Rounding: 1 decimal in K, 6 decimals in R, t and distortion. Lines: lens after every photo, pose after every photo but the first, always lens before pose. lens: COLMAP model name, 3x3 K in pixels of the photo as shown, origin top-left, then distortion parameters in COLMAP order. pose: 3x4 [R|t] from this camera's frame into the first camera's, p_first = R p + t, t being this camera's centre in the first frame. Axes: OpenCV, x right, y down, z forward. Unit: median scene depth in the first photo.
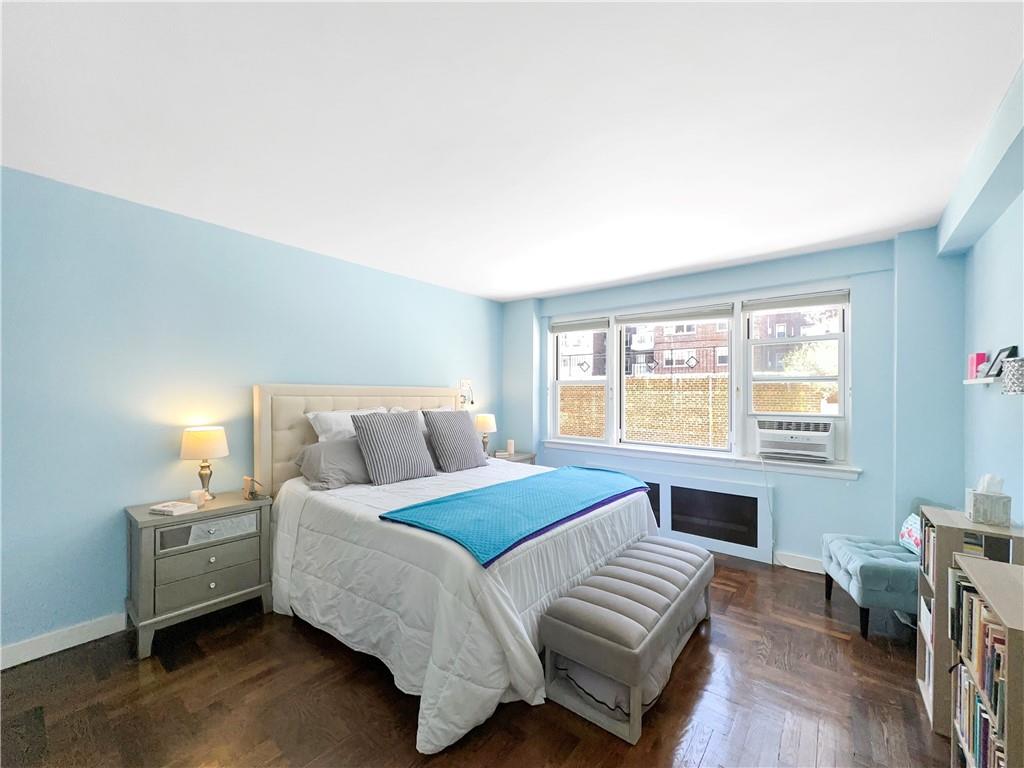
lens RADIAL K [[409.3, 0, 512.5], [0, 409.3, 394.0], [0, 0, 1]] dist [-0.001560, -0.000156]
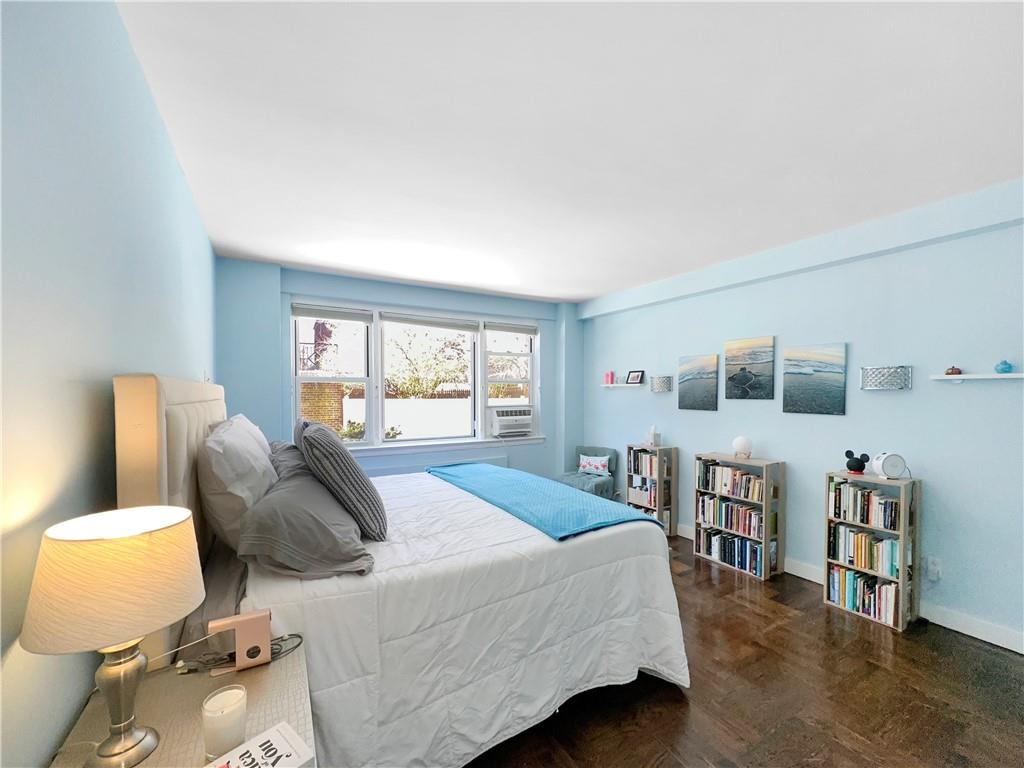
lens RADIAL K [[409.3, 0, 512.5], [0, 409.3, 394.0], [0, 0, 1]] dist [-0.001560, -0.000156]
pose [[0.359812, -0.012124, 0.932946, -0.677827], [0.004693, 0.999926, 0.011185, -0.007388], [-0.933013, 0.000354, 0.359843, 0.459858]]
